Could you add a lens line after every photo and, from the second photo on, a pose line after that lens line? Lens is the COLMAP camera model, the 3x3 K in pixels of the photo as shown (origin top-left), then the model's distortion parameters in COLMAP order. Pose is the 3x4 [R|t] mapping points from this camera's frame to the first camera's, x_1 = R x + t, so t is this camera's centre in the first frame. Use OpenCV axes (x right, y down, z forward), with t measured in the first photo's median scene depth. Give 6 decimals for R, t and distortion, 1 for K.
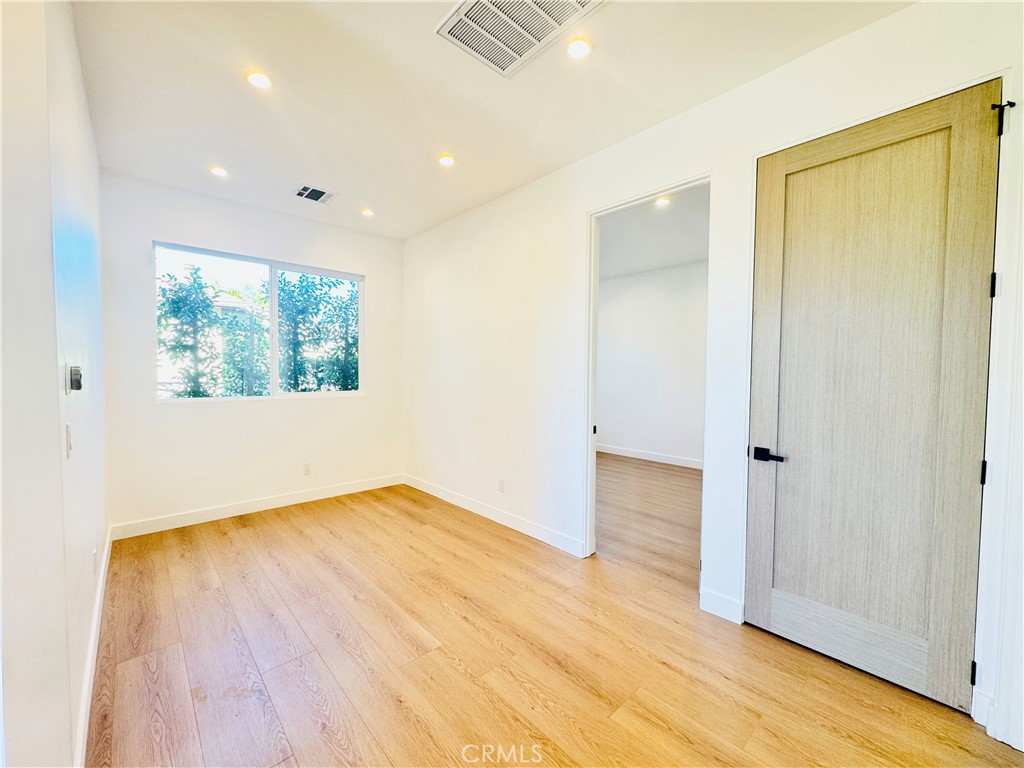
lens RADIAL K [[410.9, 0, 512.0], [0, 410.9, 384.0], [0, 0, 1]] dist [0.000397, -0.000205]
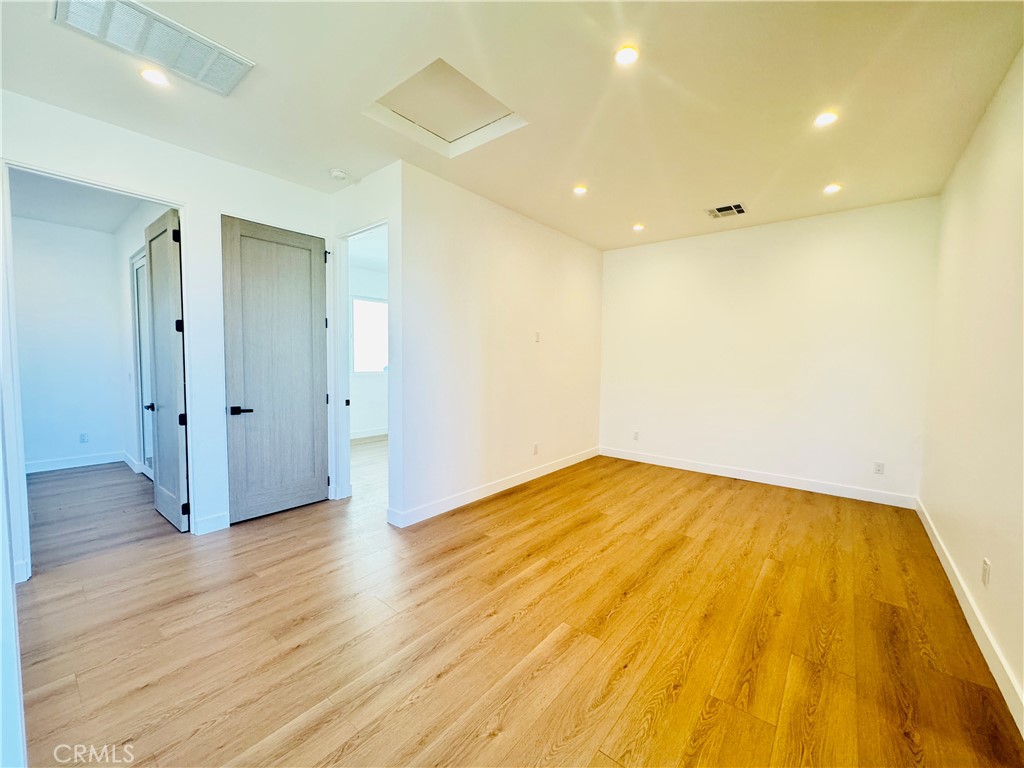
lens RADIAL K [[410.9, 0, 512.0], [0, 410.9, 384.0], [0, 0, 1]] dist [0.000397, -0.000205]
pose [[-0.148130, -0.064594, 0.986856, -1.102442], [0.014322, 0.997620, 0.067449, -0.019002], [-0.988864, 0.024125, -0.146852, 0.202537]]
